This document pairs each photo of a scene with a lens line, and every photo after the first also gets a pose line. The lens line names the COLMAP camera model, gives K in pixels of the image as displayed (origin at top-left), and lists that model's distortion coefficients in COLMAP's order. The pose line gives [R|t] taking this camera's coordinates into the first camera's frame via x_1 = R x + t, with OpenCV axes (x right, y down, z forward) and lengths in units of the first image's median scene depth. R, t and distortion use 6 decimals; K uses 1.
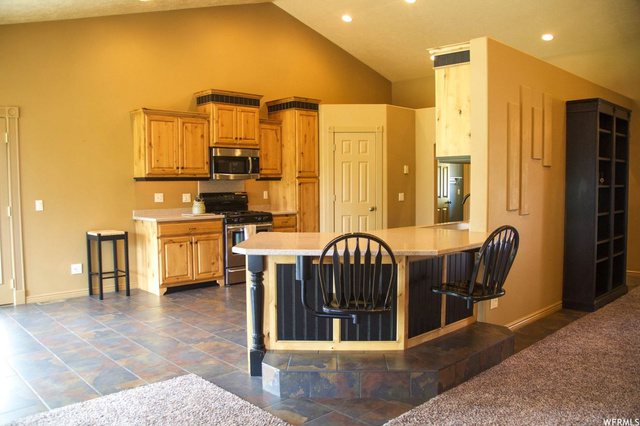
lens RADIAL K [[526.5, 0, 320.0], [0, 526.5, 213.0], [0, 0, 1]] dist [-0.119921, 0.004355]
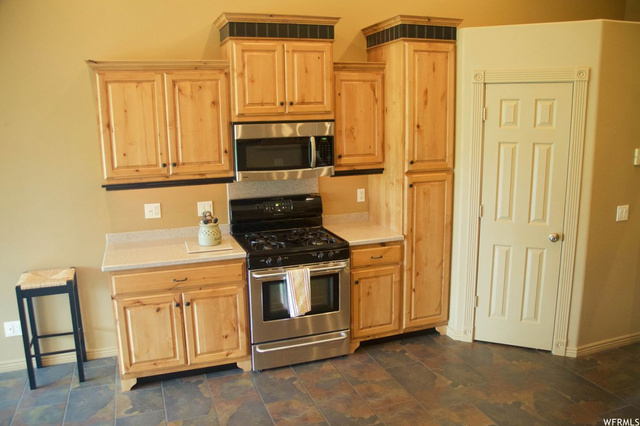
lens RADIAL K [[526.5, 0, 320.0], [0, 526.5, 213.0], [0, 0, 1]] dist [-0.119921, 0.004355]
pose [[0.916688, 0.066172, -0.394086, 0.092590], [-0.011666, 0.990205, 0.139132, -0.106109], [0.399433, -0.122943, 0.908481, 0.513623]]
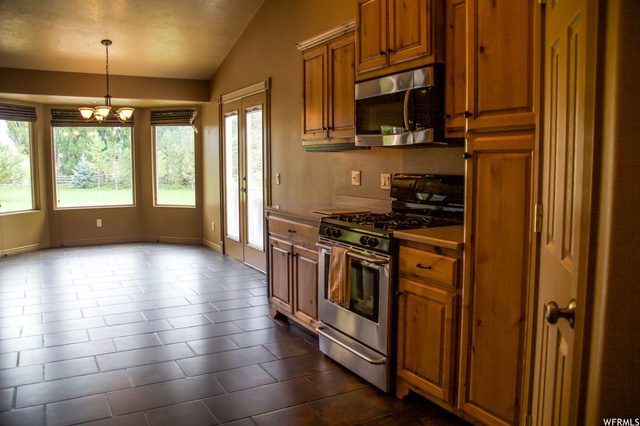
lens RADIAL K [[526.5, 0, 320.0], [0, 526.5, 213.0], [0, 0, 1]] dist [-0.119921, 0.004355]
pose [[-0.253692, 0.096236, -0.962486, 0.287249], [-0.051905, 0.992251, 0.112893, -0.054910], [0.965891, 0.078597, -0.246731, 1.056705]]
